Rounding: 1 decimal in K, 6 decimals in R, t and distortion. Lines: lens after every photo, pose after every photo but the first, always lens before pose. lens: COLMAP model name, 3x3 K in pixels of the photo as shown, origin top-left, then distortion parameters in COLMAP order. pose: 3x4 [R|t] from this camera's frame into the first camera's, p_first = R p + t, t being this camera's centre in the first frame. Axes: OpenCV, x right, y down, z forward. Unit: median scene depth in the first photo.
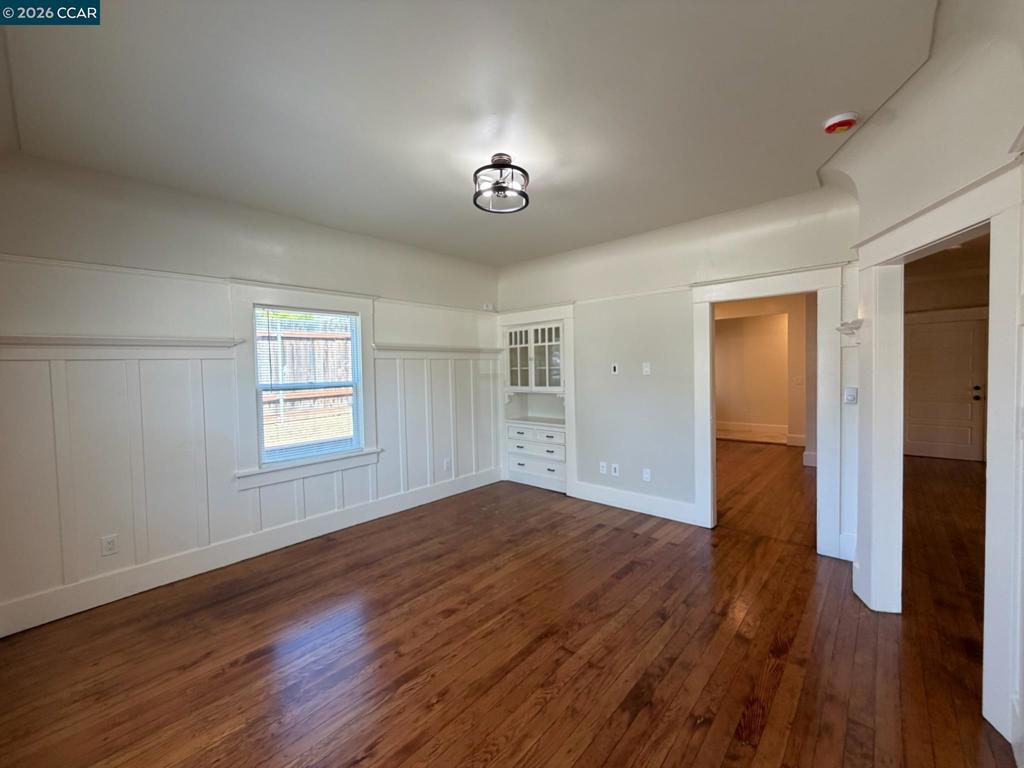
lens RADIAL K [[410.6, 0, 512.1], [0, 410.6, 383.3], [0, 0, 1]] dist [-0.003260, 0.000234]
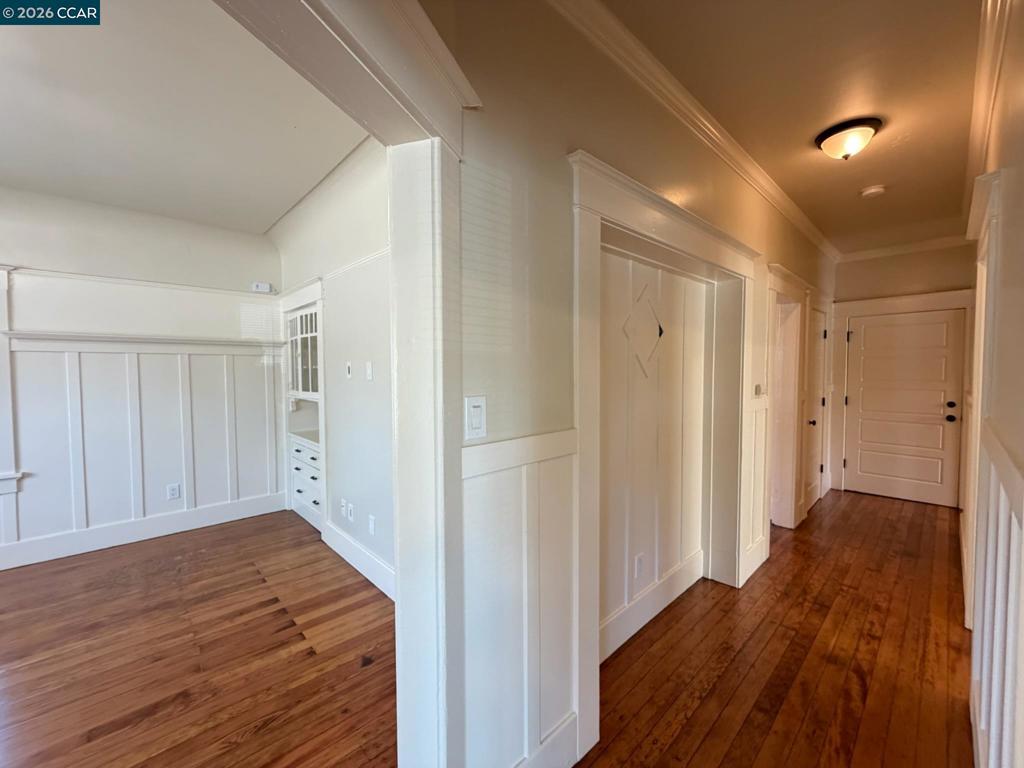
lens RADIAL K [[410.6, 0, 512.7], [0, 410.6, 383.8], [0, 0, 1]] dist [-0.003260, 0.000234]
pose [[0.997275, 0.018245, -0.071476, 0.559883], [-0.017961, 0.999828, 0.004610, -0.018756], [0.071548, -0.003313, 0.997432, 0.305313]]
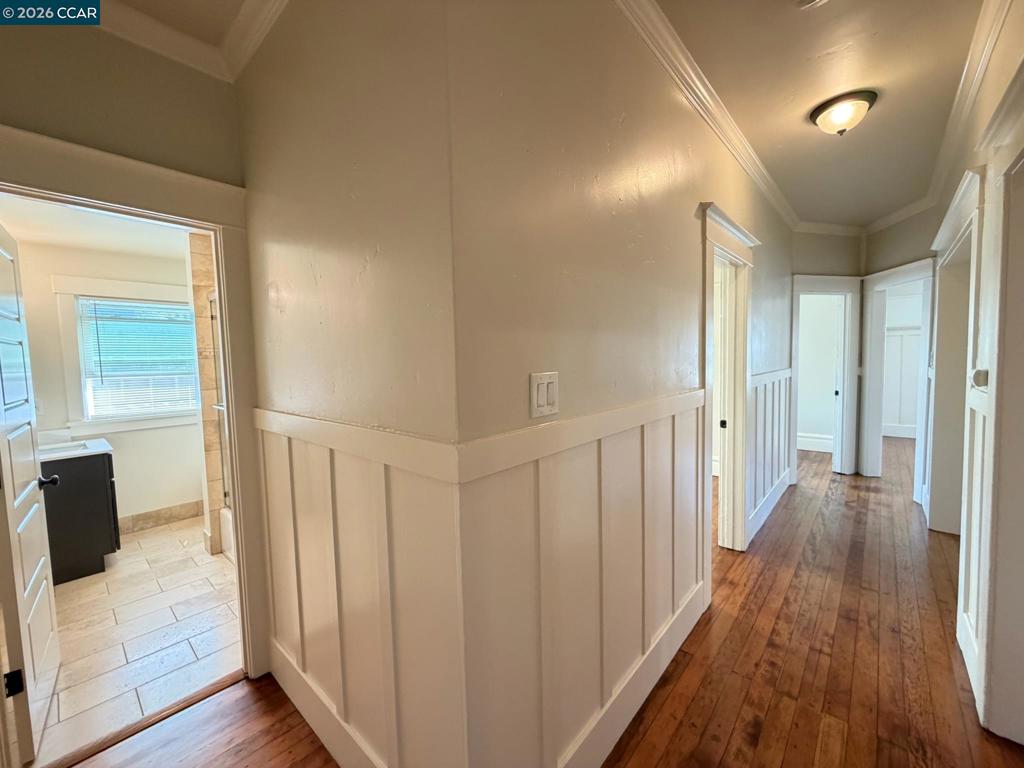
lens RADIAL K [[410.6, 0, 512.1], [0, 410.6, 383.8], [0, 0, 1]] dist [-0.003260, 0.000234]
pose [[-0.998894, 0.046390, -0.007660, 1.323013], [0.045398, 0.993983, 0.099681, -0.065281], [0.012239, 0.099223, -0.994990, 1.326297]]
